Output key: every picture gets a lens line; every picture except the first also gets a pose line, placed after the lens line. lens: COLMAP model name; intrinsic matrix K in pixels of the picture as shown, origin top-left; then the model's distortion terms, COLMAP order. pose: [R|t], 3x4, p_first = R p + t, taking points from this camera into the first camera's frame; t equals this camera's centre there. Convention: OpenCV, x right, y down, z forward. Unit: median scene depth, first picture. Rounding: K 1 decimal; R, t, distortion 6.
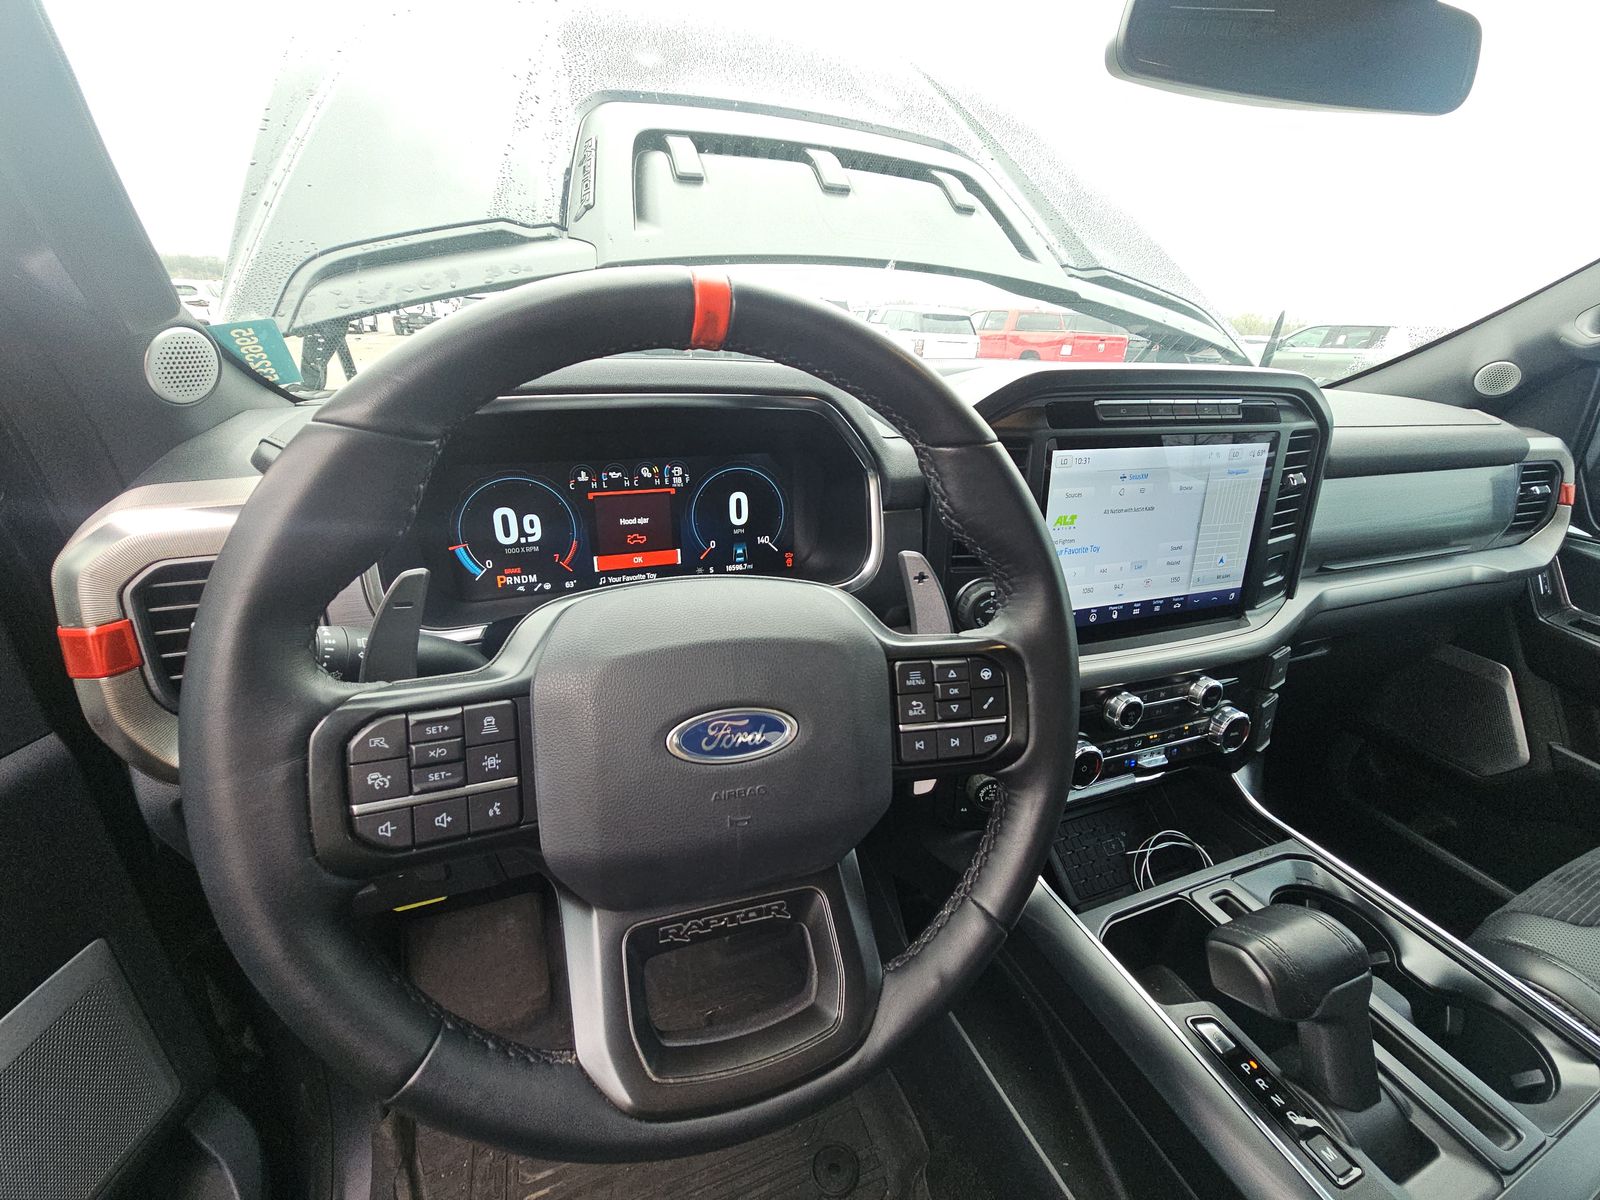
lens RADIAL K [[652.3, 0, 800.0], [0, 652.3, 600.0], [0, 0, 1]] dist [0.014365, -0.012605]
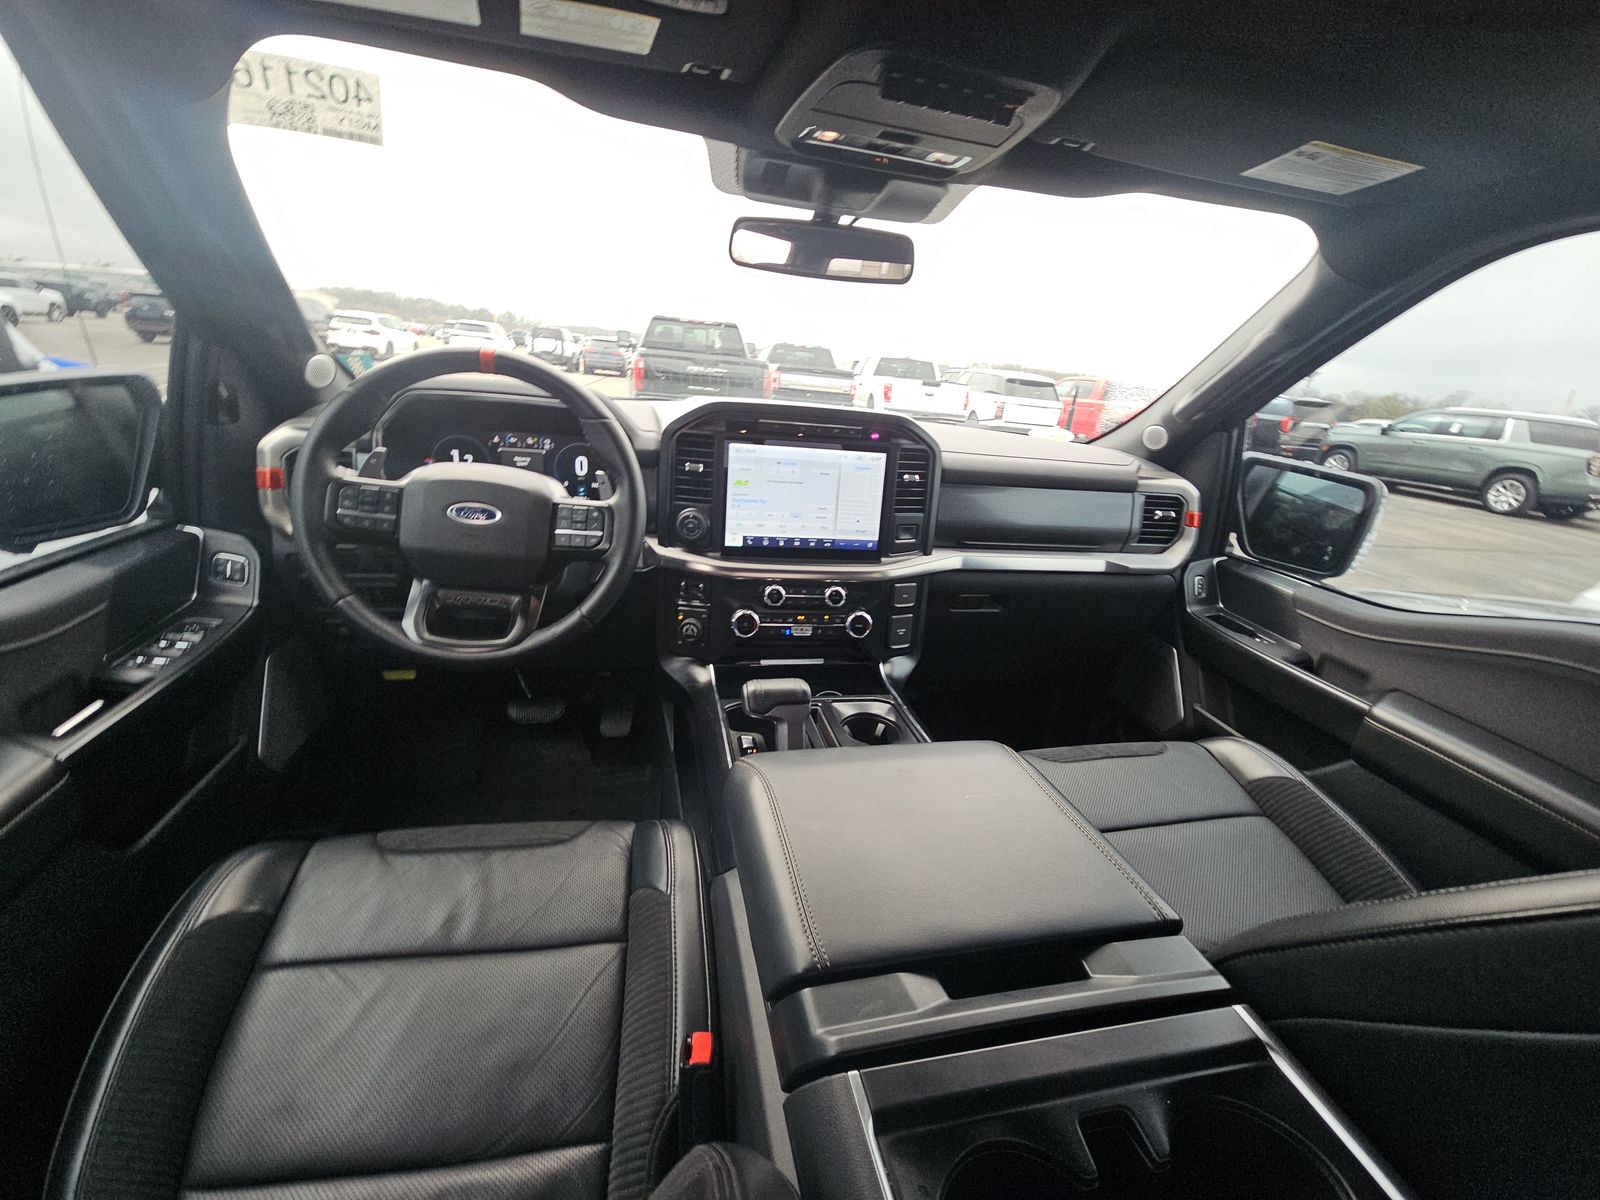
lens RADIAL K [[651.9, 0, 800.0], [0, 651.9, 600.0], [0, 0, 1]] dist [-0.001053, -0.000030]
pose [[0.986929, 0.101553, -0.125133, 0.835301], [-0.110301, 0.991766, -0.065069, 0.307651], [0.117495, 0.078020, 0.990004, -0.771958]]
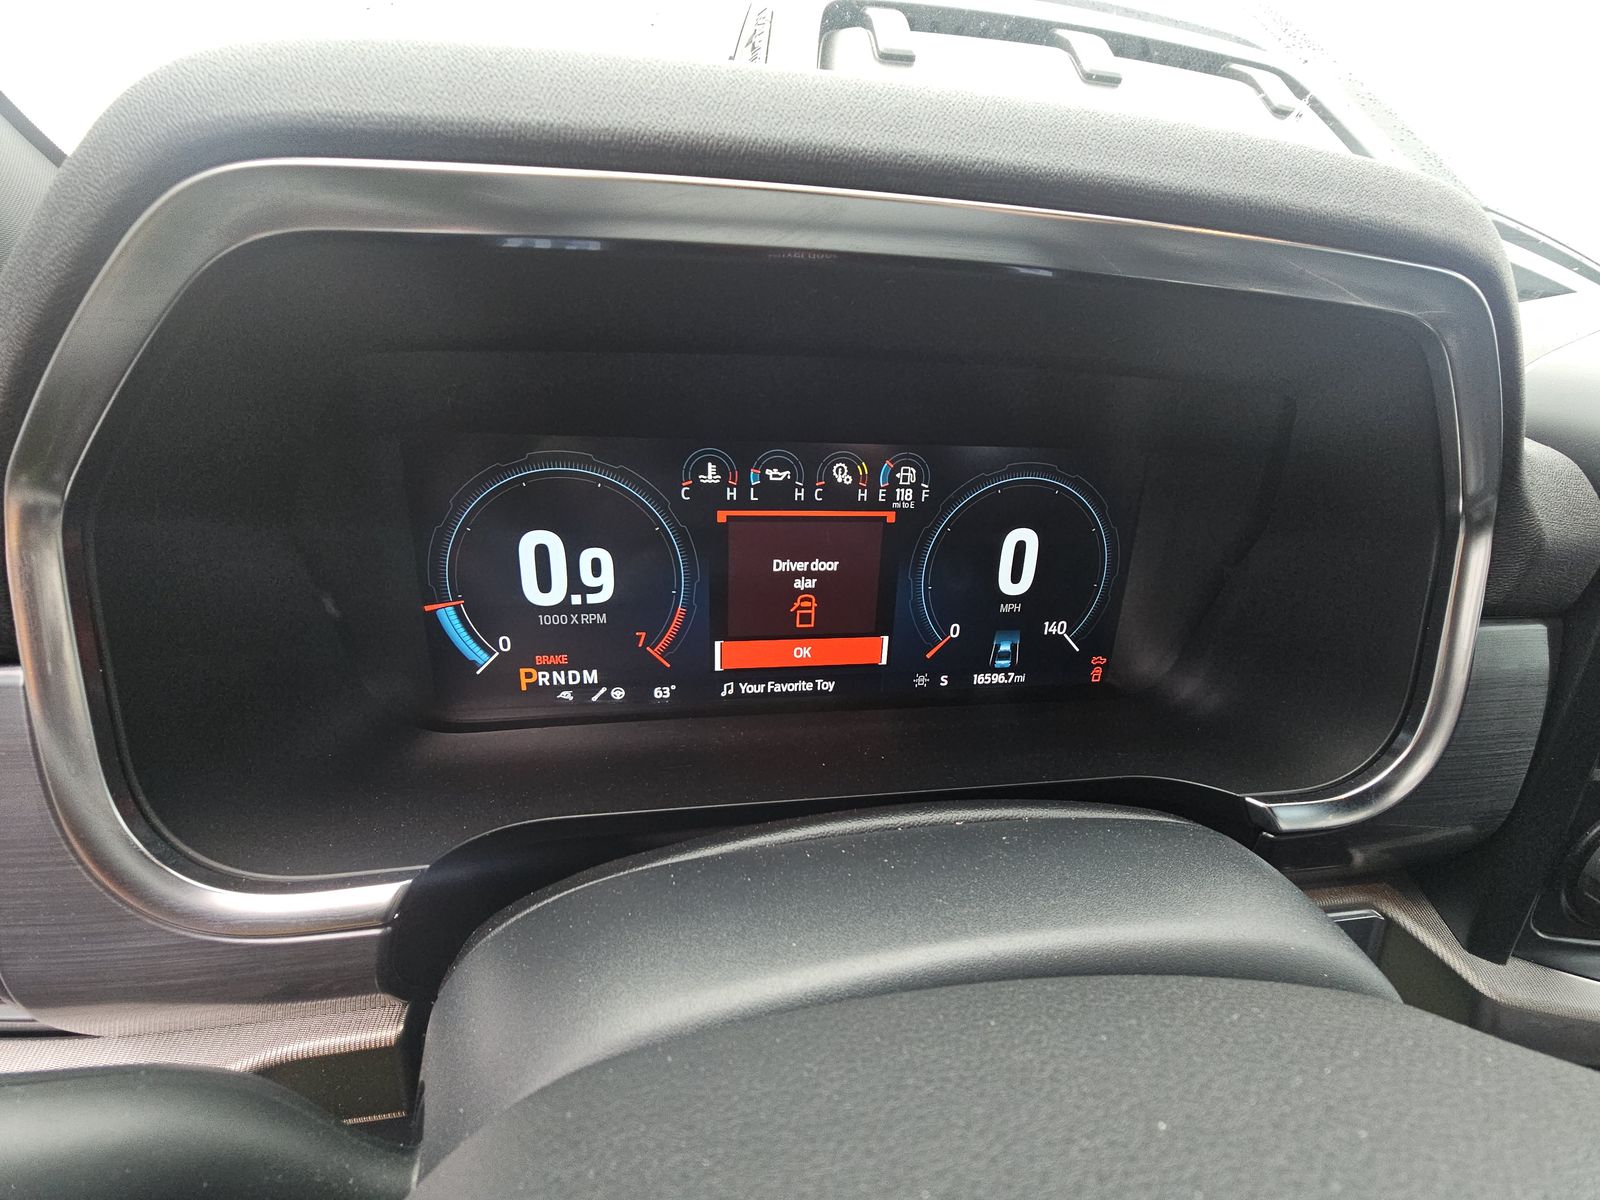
lens RADIAL K [[651.9, 0, 800.0], [0, 651.9, 600.0], [0, 0, 1]] dist [-0.001053, -0.000030]
pose [[0.981832, 0.099570, -0.161531, -0.179827], [-0.099066, 0.995018, 0.011190, -0.107695], [0.161840, 0.005015, 0.986804, 0.535654]]
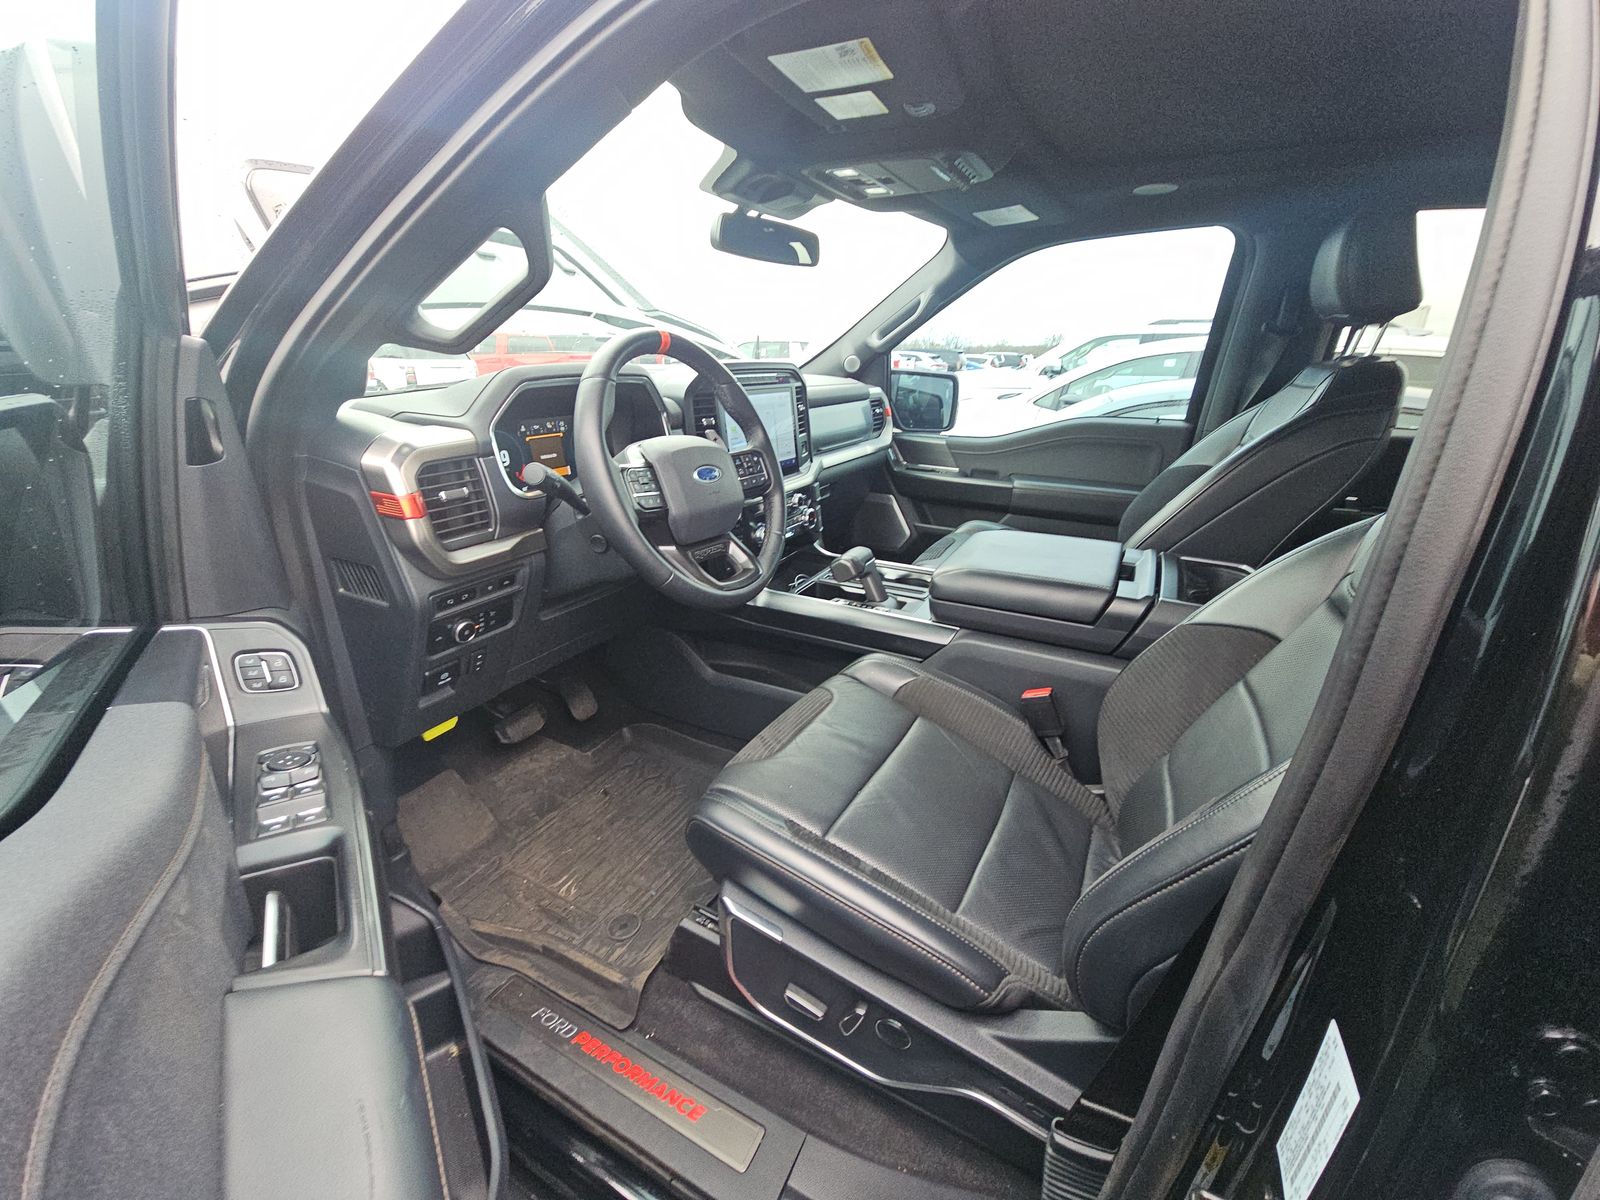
lens RADIAL K [[651.9, 0, 800.0], [0, 651.9, 600.0], [0, 0, 1]] dist [-0.001053, -0.000030]
pose [[0.754419, -0.258197, 0.603478, -0.955460], [0.274706, 0.959193, 0.066975, 0.366390], [-0.596145, 0.115252, 0.794562, -0.884444]]
